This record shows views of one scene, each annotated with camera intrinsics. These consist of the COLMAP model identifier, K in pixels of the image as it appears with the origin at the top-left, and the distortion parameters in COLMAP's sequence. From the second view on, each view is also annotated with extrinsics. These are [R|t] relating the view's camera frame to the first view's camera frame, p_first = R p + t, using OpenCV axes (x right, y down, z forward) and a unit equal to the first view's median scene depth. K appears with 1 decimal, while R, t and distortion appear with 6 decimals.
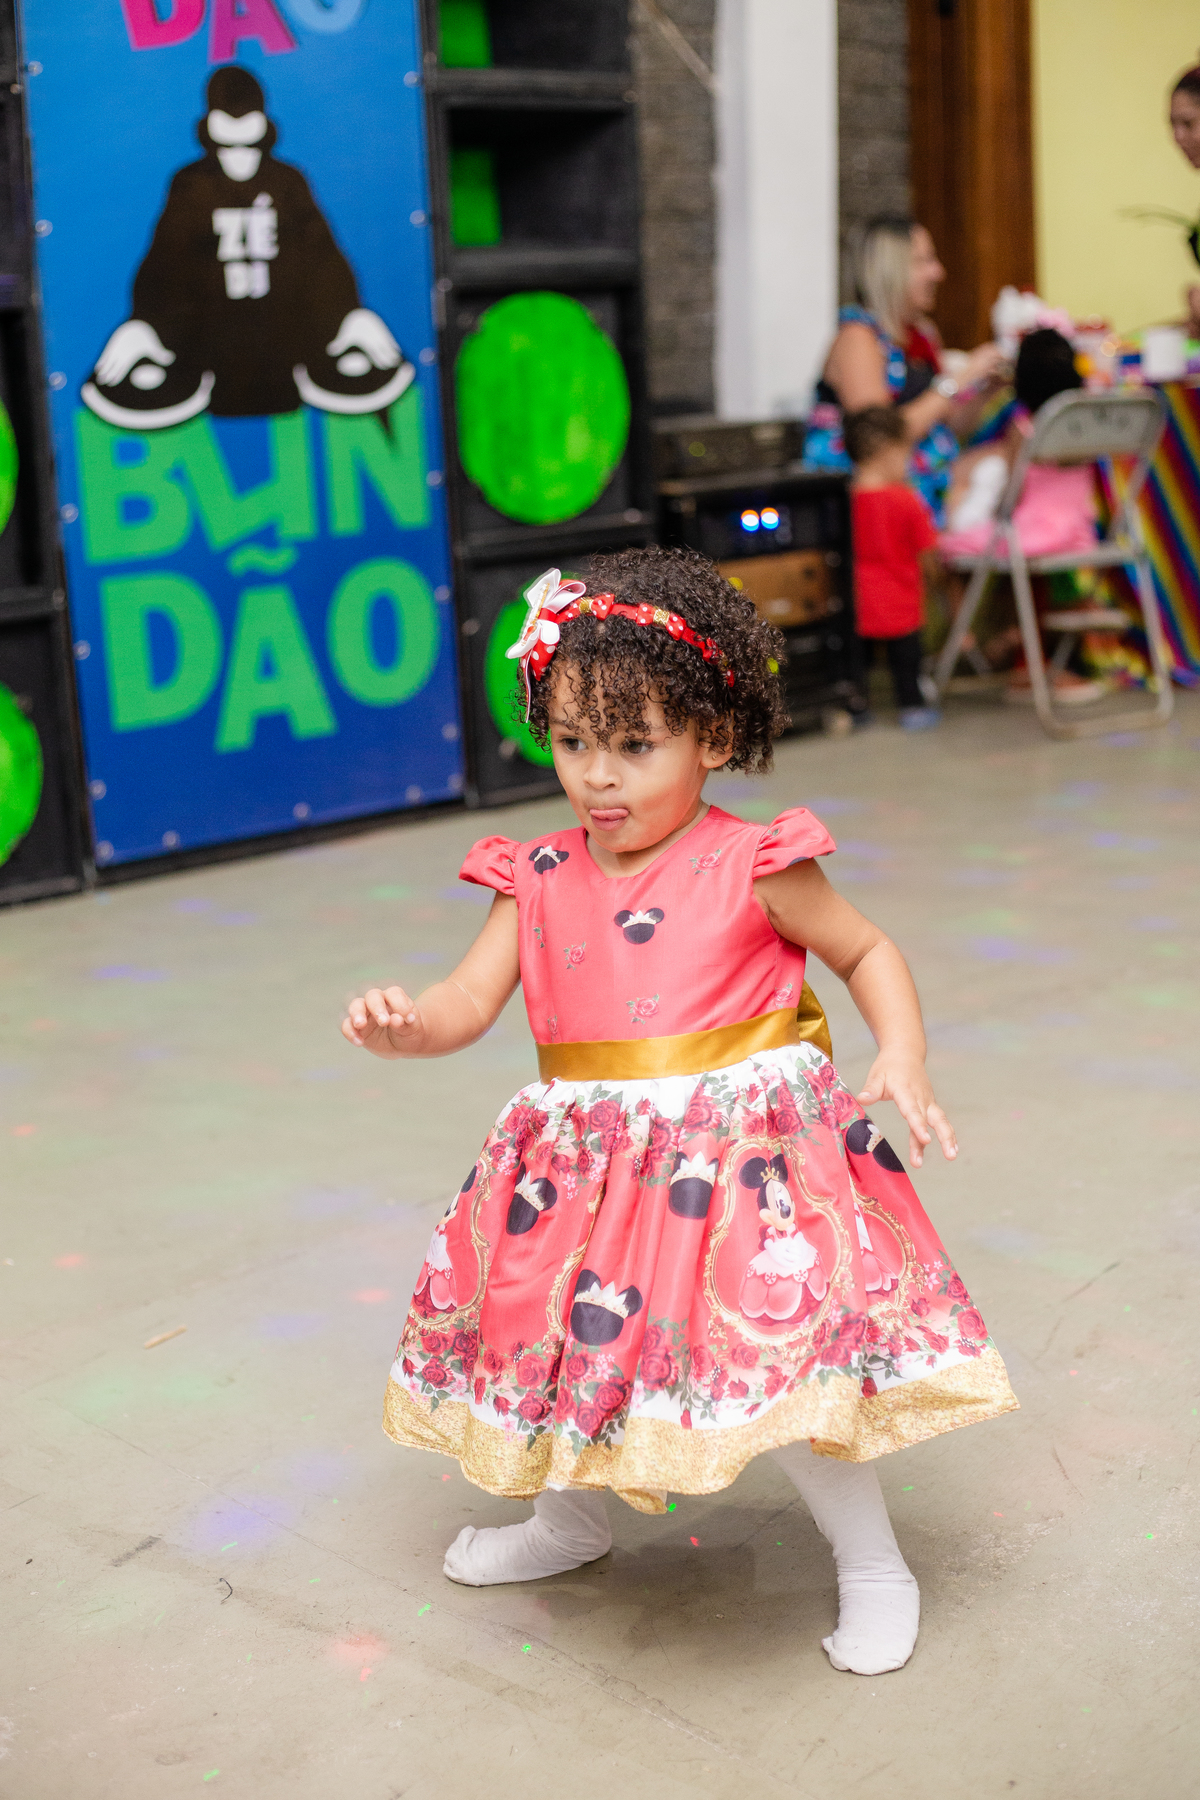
lens RADIAL K [[2703.0, 0, 600.0], [0, 2703.0, 900.0], [0, 0, 1]] dist [-0.079308, -0.131116]
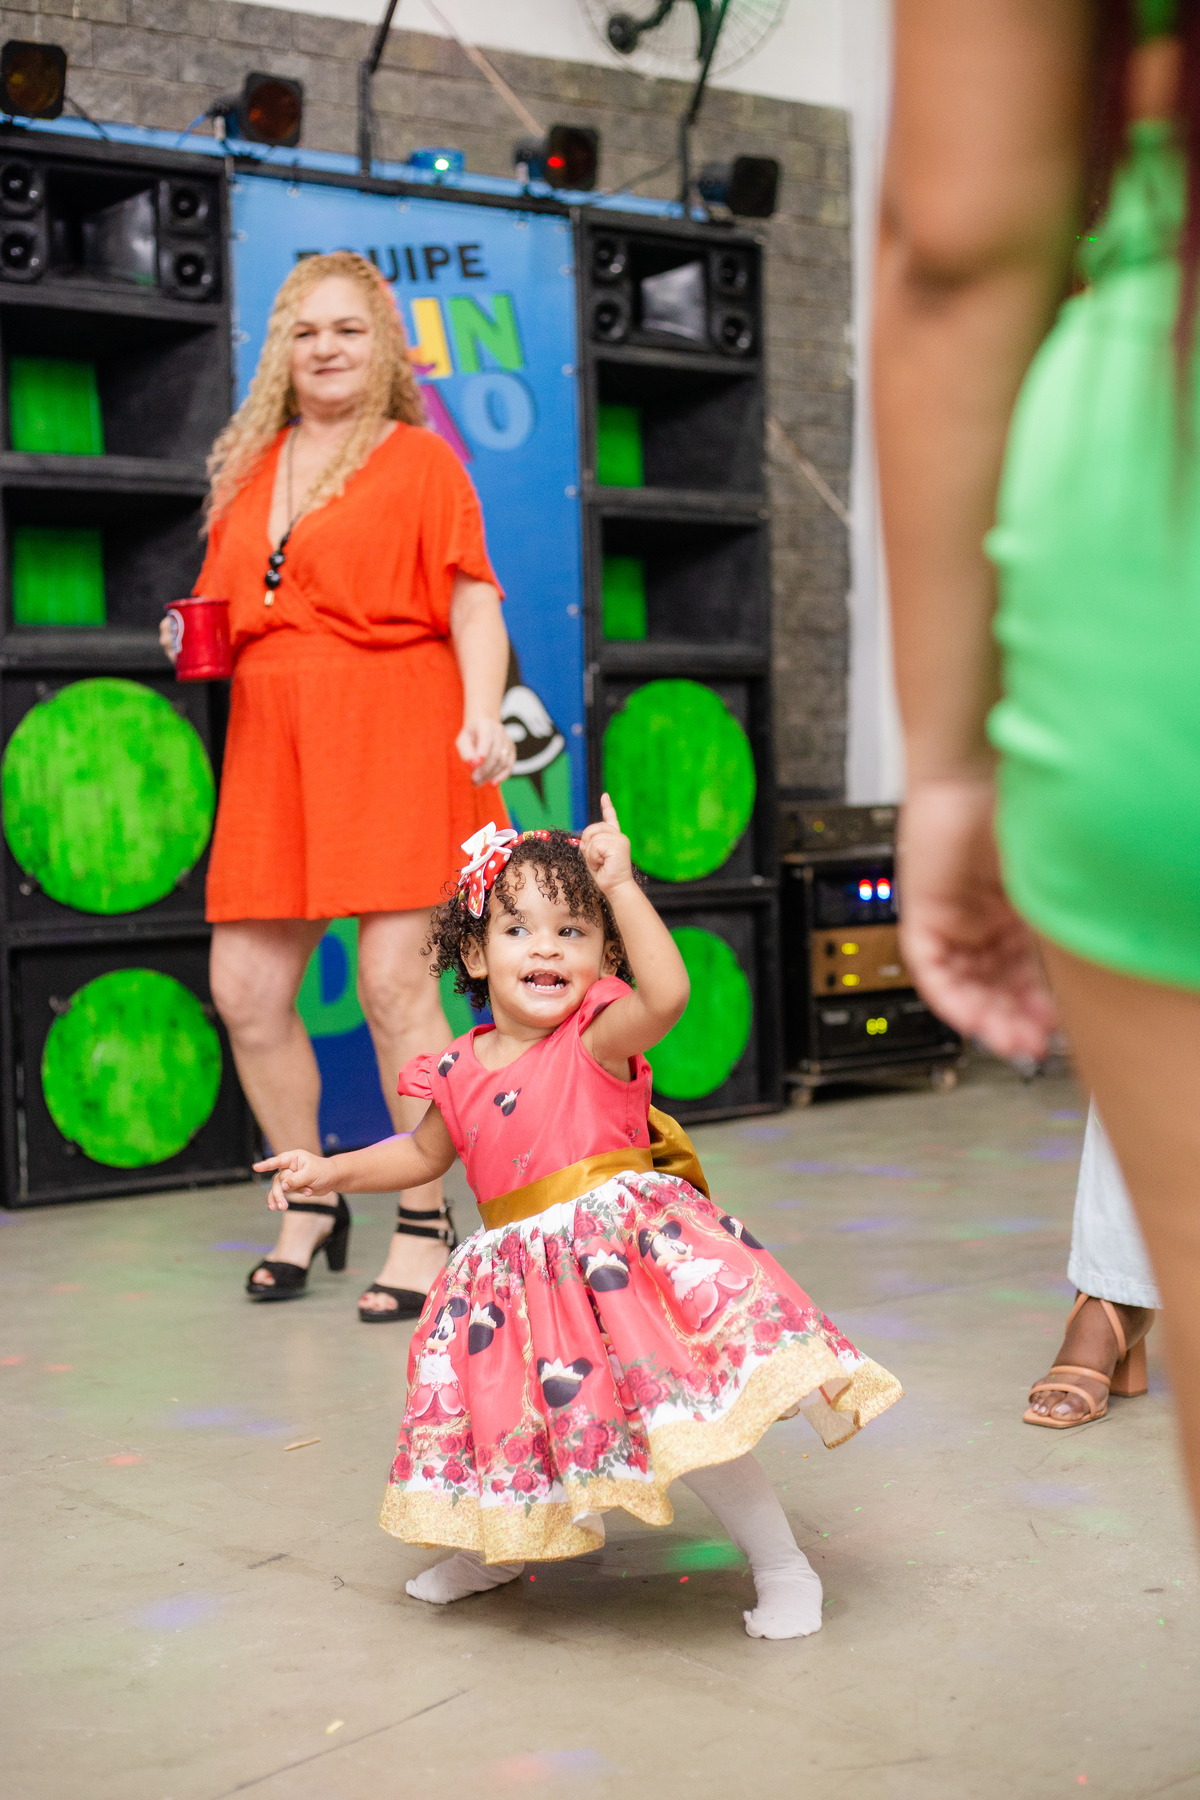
lens RADIAL K [[2703.0, 0, 600.0], [0, 2703.0, 900.0], [0, 0, 1]] dist [-0.079308, -0.131116]
pose [[0.997501, 0.025307, -0.065959, 0.023252], [-0.036470, 0.984075, -0.173972, 0.069261], [0.060506, 0.175943, 0.982539, -0.112625]]
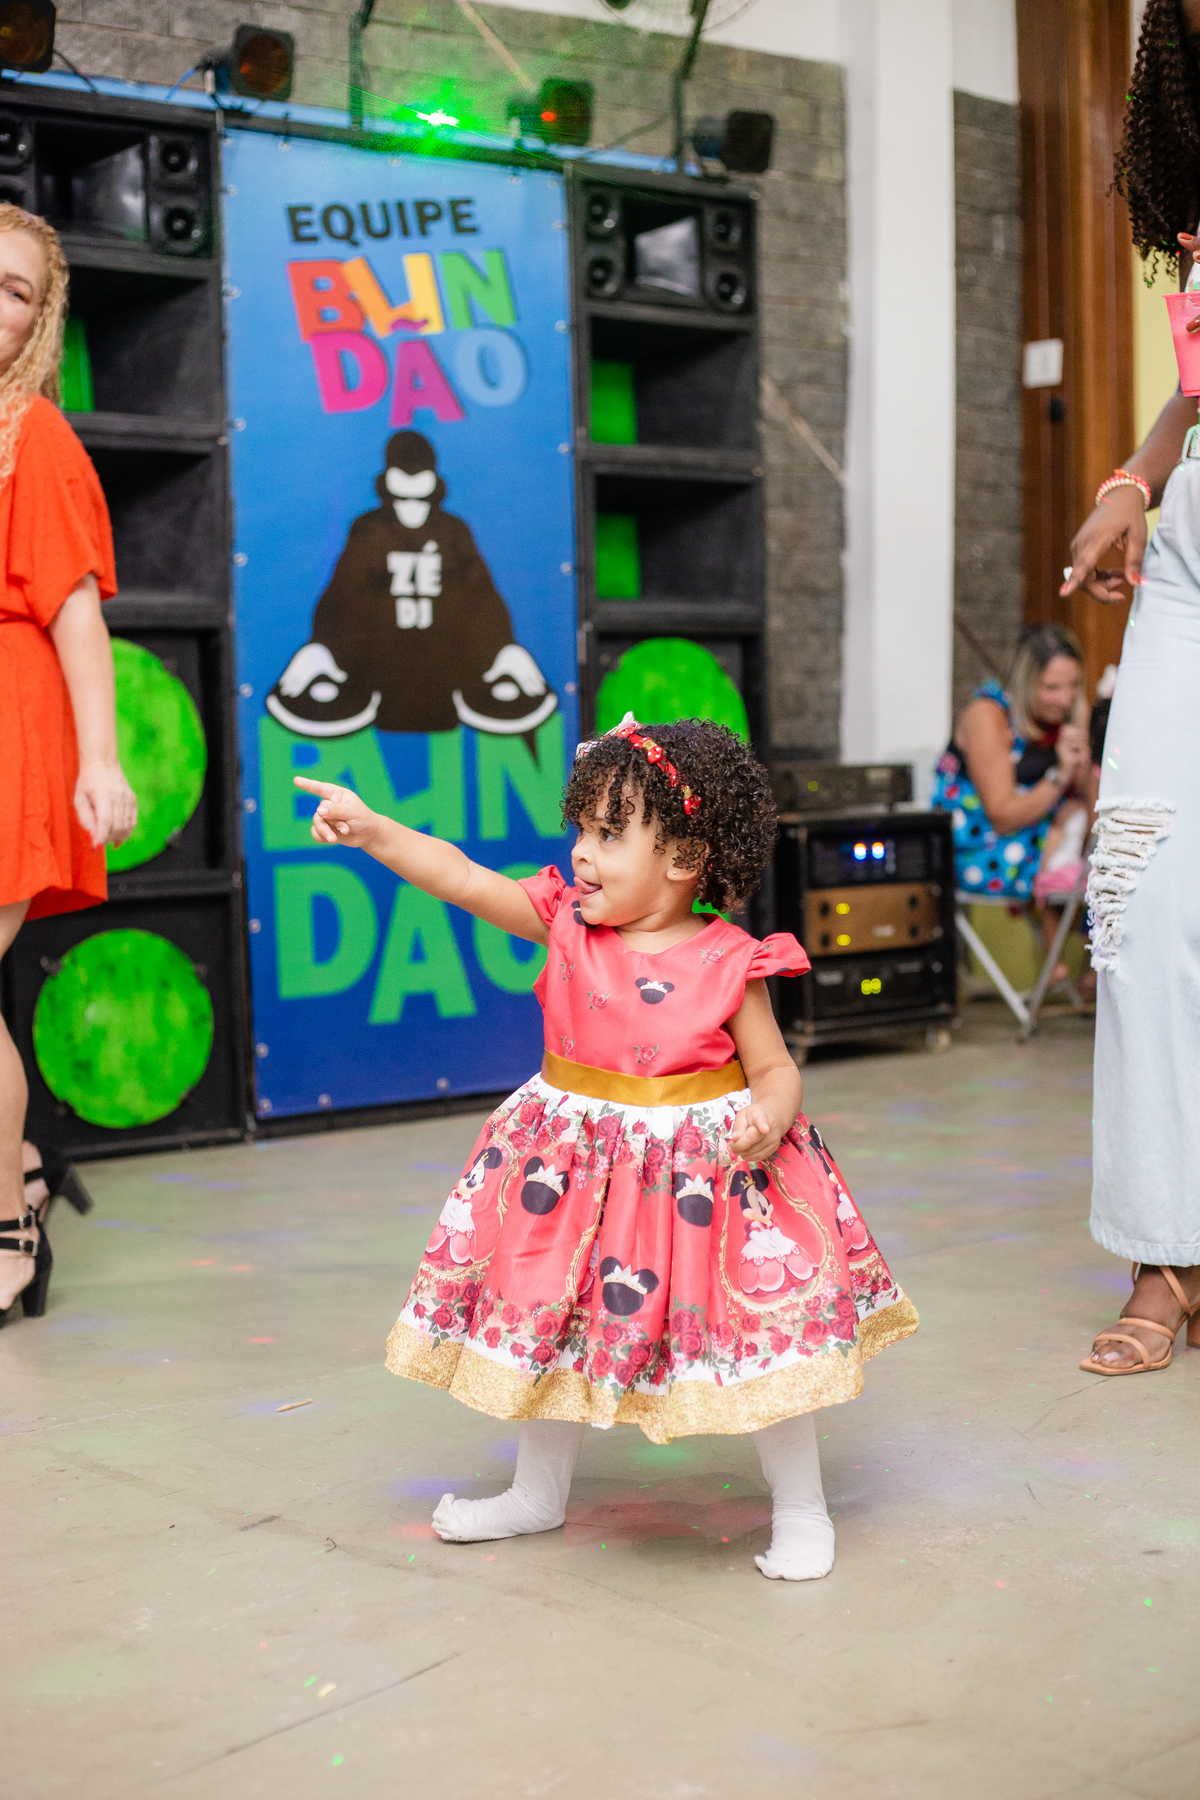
lens RADIAL K [[2703.0, 0, 600.0], [0, 2703.0, 900.0], [0, 0, 1]] dist [-0.079308, -0.131116]
pose [[0.997675, 0.026000, -0.062994, 0.022737], [-0.035830, 0.986411, -0.160342, 0.069457], [0.057969, 0.162226, 0.985049, -0.107304]]
